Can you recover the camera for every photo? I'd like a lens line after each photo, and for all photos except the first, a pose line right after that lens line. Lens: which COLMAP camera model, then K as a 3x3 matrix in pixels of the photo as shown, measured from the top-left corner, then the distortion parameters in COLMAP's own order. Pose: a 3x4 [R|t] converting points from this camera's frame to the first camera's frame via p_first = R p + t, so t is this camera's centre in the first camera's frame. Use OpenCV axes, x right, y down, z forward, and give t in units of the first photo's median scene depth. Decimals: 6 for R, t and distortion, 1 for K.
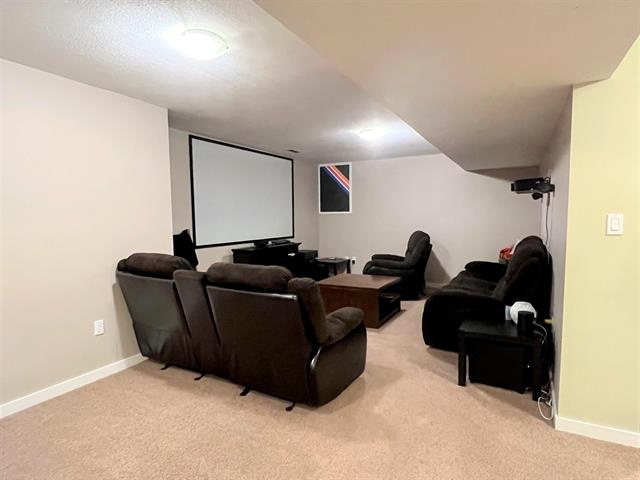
lens RADIAL K [[362.8, 0, 320.0], [0, 362.8, 240.0], [0, 0, 1]] dist [0.000315, 0.001103]
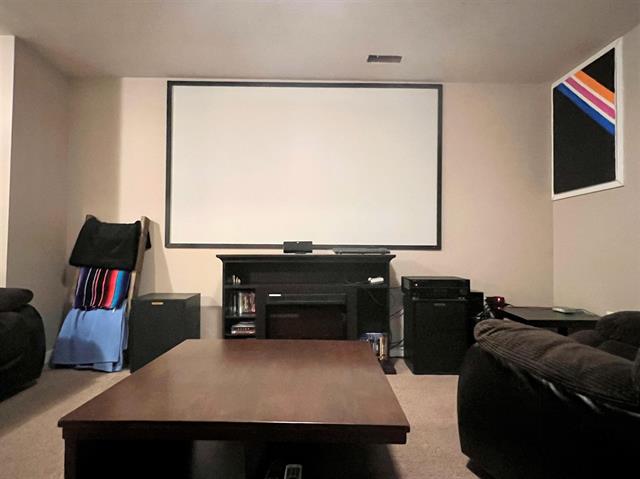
lens RADIAL K [[362.8, 0, 320.0], [0, 362.8, 239.5], [0, 0, 1]] dist [0.000315, 0.001103]
pose [[0.497565, 0.000310, -0.867427, 0.274319], [-0.069908, 0.996761, -0.039744, 0.011804], [0.864605, 0.080415, 0.495975, 0.672288]]
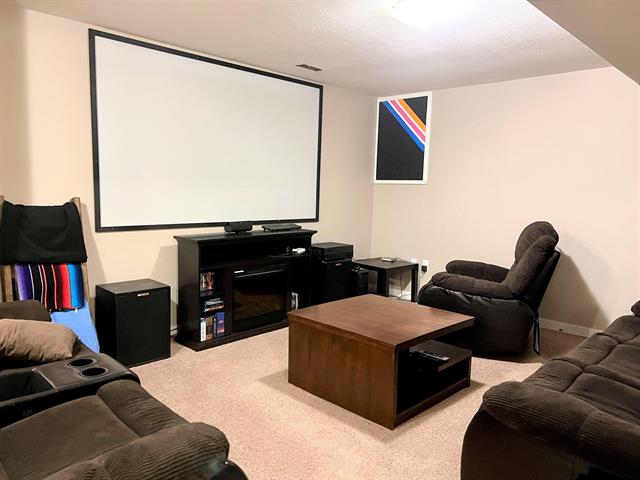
lens RADIAL K [[481.2, 0, 320.0], [0, 481.2, 240.0], [0, 0, 1]] dist [0.035700, -0.001116]
pose [[0.964456, 0.069272, -0.255003, 0.142686], [-0.057512, 0.996921, 0.053295, -0.018574], [0.257910, -0.036735, 0.965470, 0.254017]]
